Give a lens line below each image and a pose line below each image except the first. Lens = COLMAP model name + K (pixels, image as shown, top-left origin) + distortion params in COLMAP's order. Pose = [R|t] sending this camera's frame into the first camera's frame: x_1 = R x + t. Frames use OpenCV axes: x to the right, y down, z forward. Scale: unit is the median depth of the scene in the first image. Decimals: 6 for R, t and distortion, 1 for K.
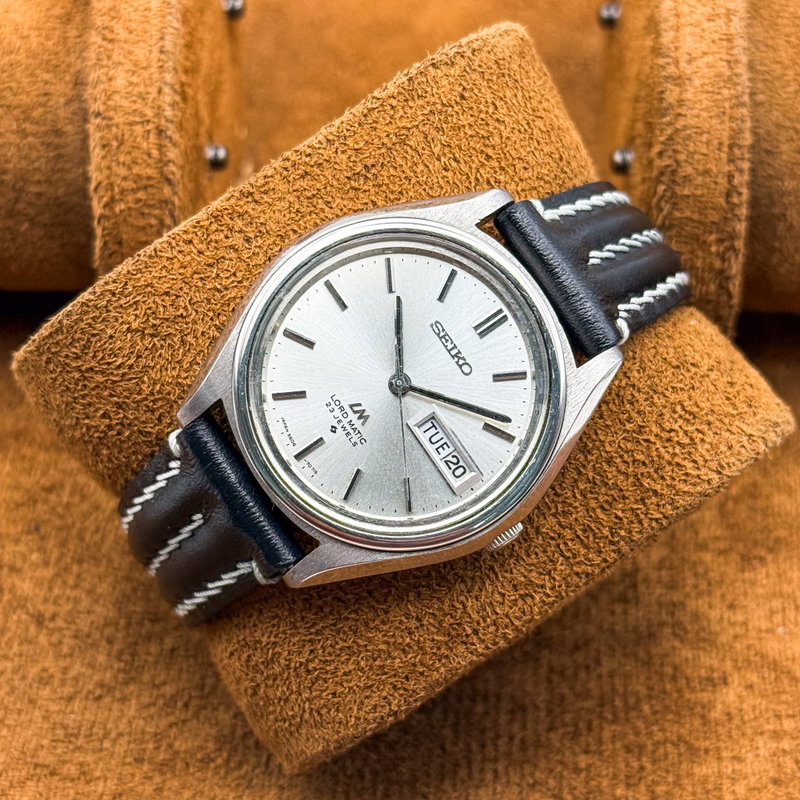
lens RADIAL K [[1902.1, 0, 400.0], [0, 1902.1, 400.0], [0, 0, 1]] dist [0.023597, 0.137060]
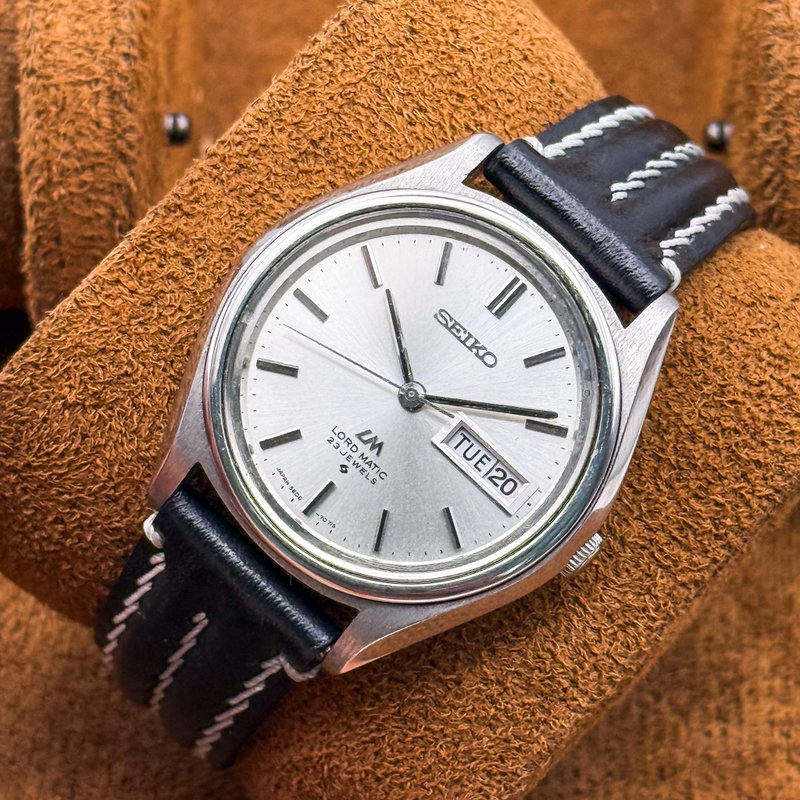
lens RADIAL K [[3207.2, 0, 400.0], [0, 3207.2, 400.0], [0, 0, 1]] dist [-0.144911, 4.945350]
pose [[0.976515, -0.215441, -0.001692, -0.003238], [0.215165, 0.975607, -0.043528, 0.048989], [0.011029, 0.042141, 0.999051, -0.334603]]
